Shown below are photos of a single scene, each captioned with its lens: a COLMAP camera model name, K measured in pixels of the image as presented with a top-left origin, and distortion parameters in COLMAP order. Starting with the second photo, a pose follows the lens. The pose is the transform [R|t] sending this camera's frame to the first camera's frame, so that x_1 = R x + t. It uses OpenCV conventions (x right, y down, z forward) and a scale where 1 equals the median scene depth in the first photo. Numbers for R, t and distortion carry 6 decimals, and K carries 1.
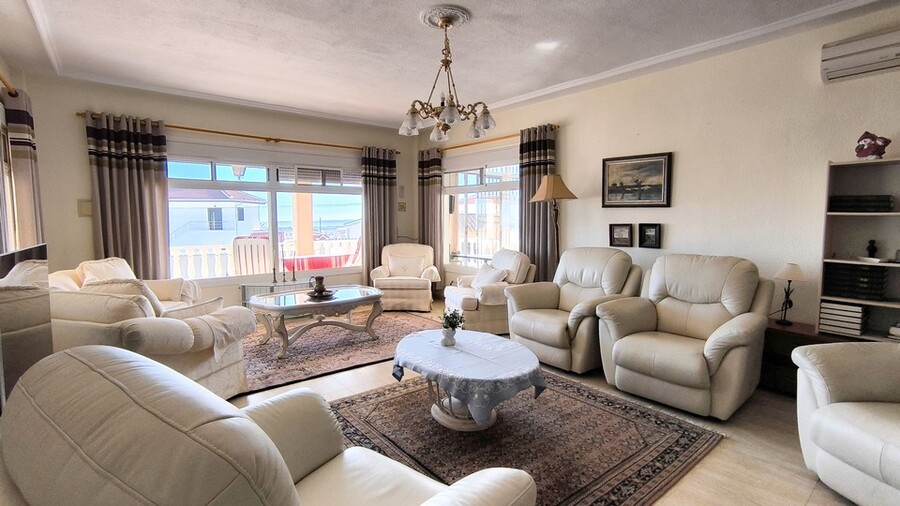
lens RADIAL K [[418.8, 0, 450.4], [0, 418.8, 255.9], [0, 0, 1]] dist [-0.019845, 0.014498]
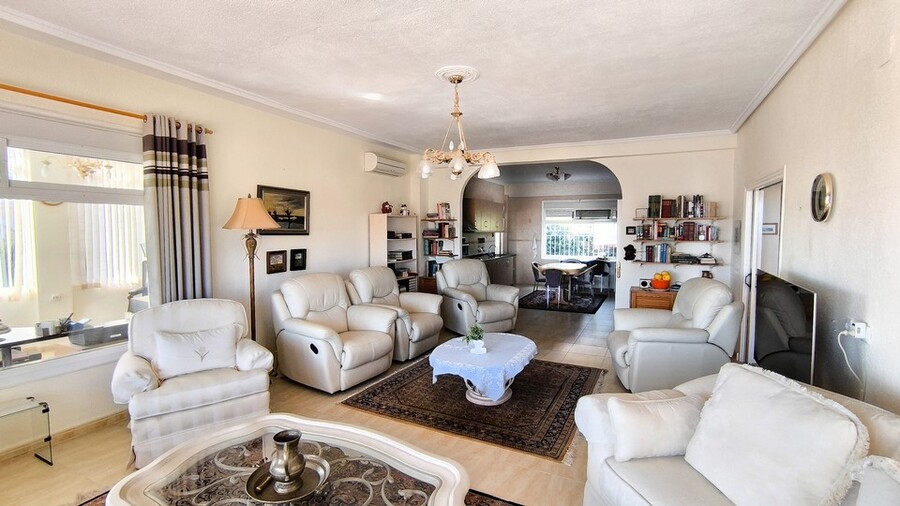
lens RADIAL K [[418.8, 0, 451.9], [0, 418.8, 249.6], [0, 0, 1]] dist [-0.019845, 0.014498]
pose [[-0.411992, -0.057644, 0.909362, -0.706990], [0.069080, 0.993149, 0.094253, -0.146628], [-0.908565, 0.101650, -0.405188, 1.016881]]
